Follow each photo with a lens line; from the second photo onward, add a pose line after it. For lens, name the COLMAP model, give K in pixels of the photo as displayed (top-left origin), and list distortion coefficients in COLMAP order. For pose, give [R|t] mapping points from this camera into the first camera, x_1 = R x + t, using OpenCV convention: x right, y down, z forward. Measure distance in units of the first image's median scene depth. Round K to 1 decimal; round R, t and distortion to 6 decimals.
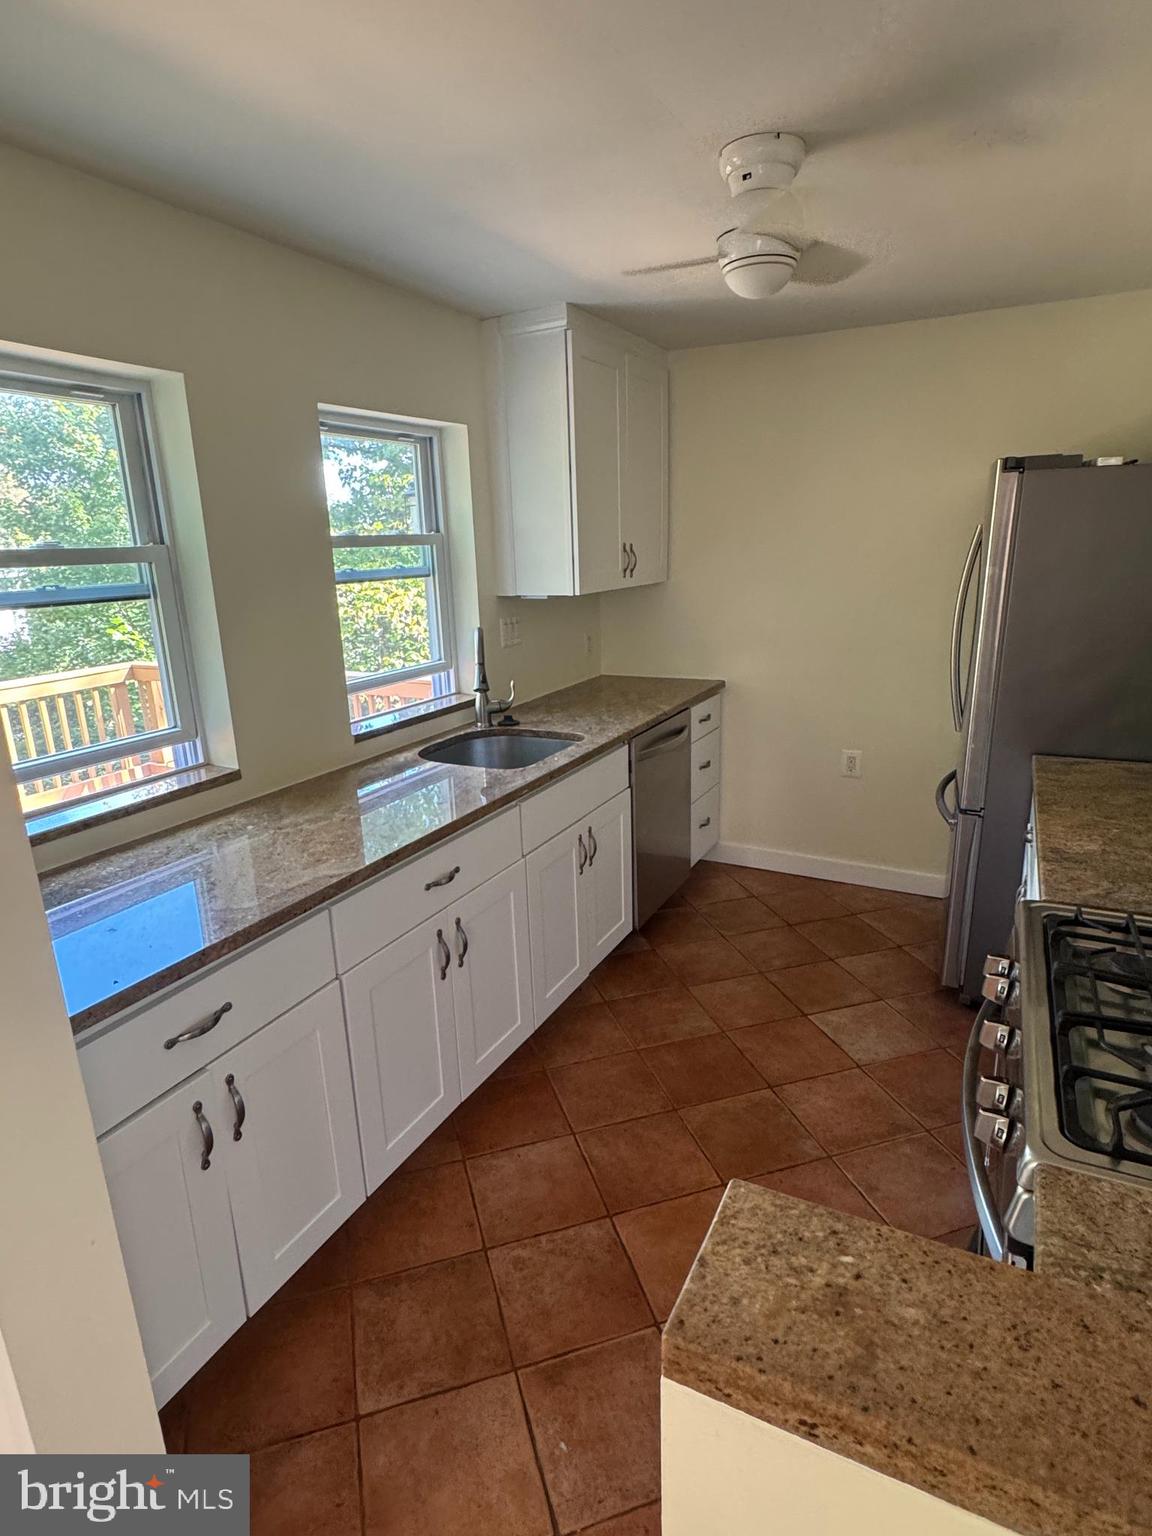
lens RADIAL K [[841.1, 0, 580.0], [0, 841.1, 773.3], [0, 0, 1]] dist [-0.003877, -0.000483]
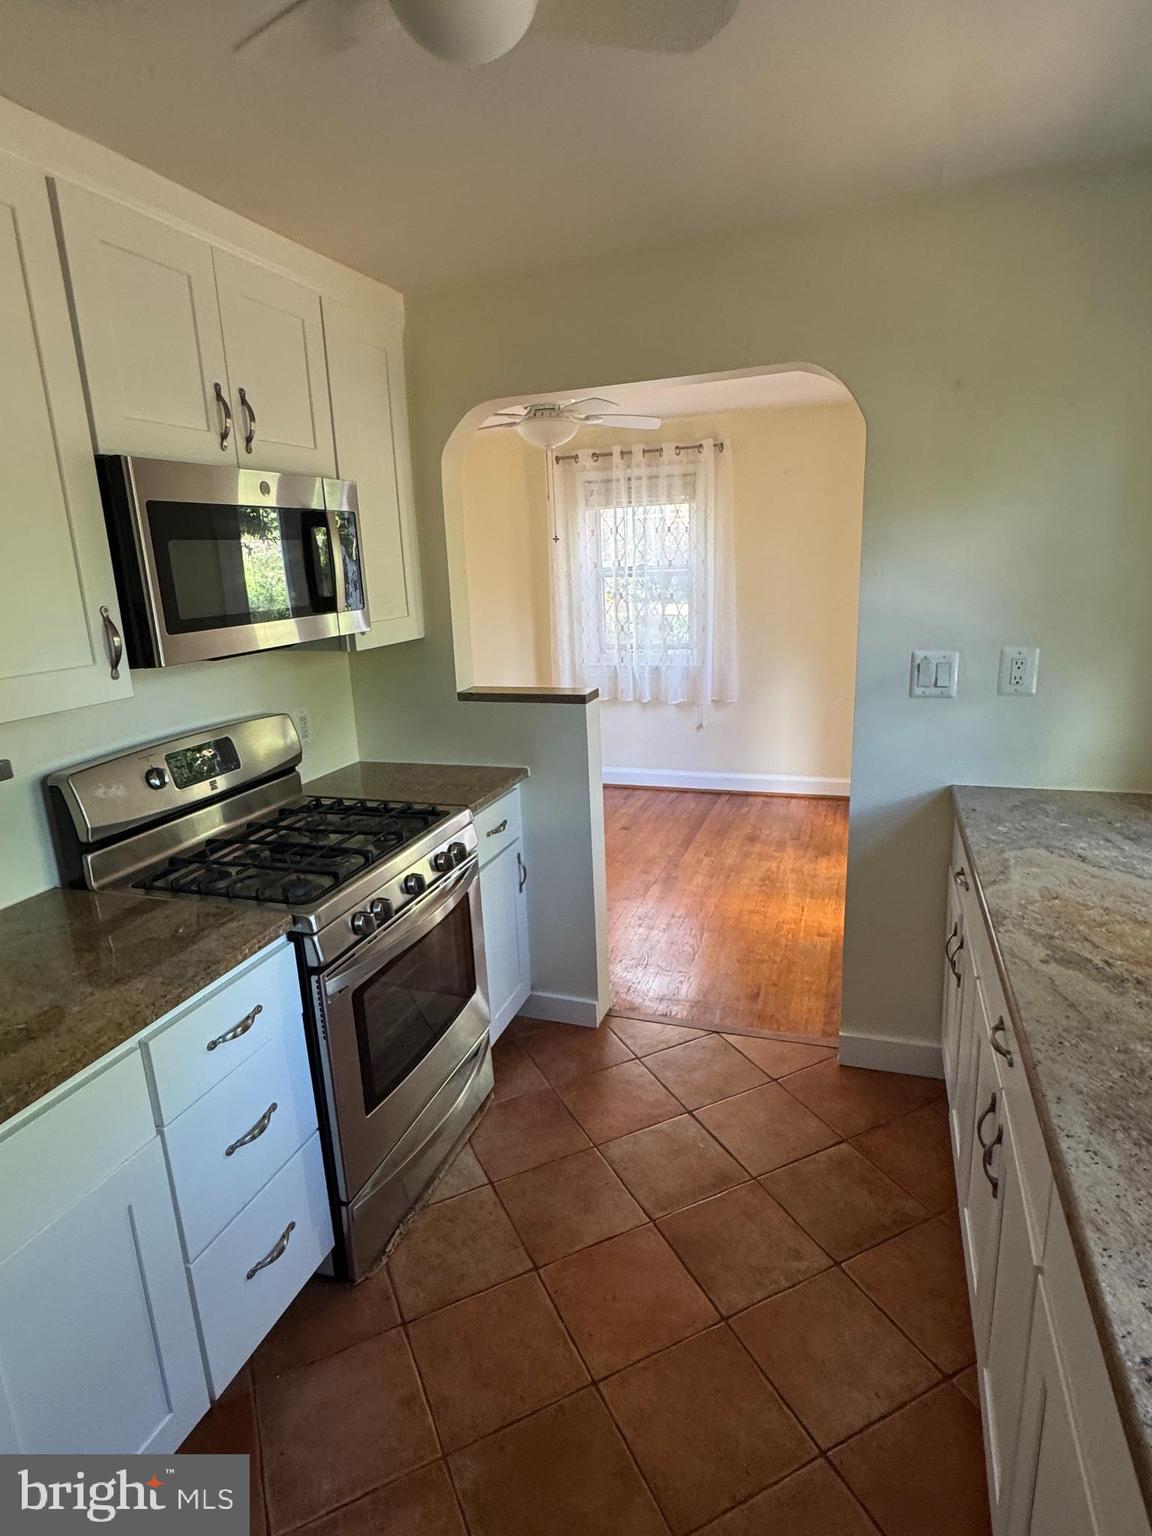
lens RADIAL K [[852.4, 0, 576.2], [0, 852.4, 764.0], [0, 0, 1]] dist [-0.004047, -0.000068]
pose [[-0.988614, 0.093659, -0.117775, 0.251807], [0.023998, 0.870800, 0.491051, -0.437427], [0.148550, 0.482633, -0.863133, 1.548966]]
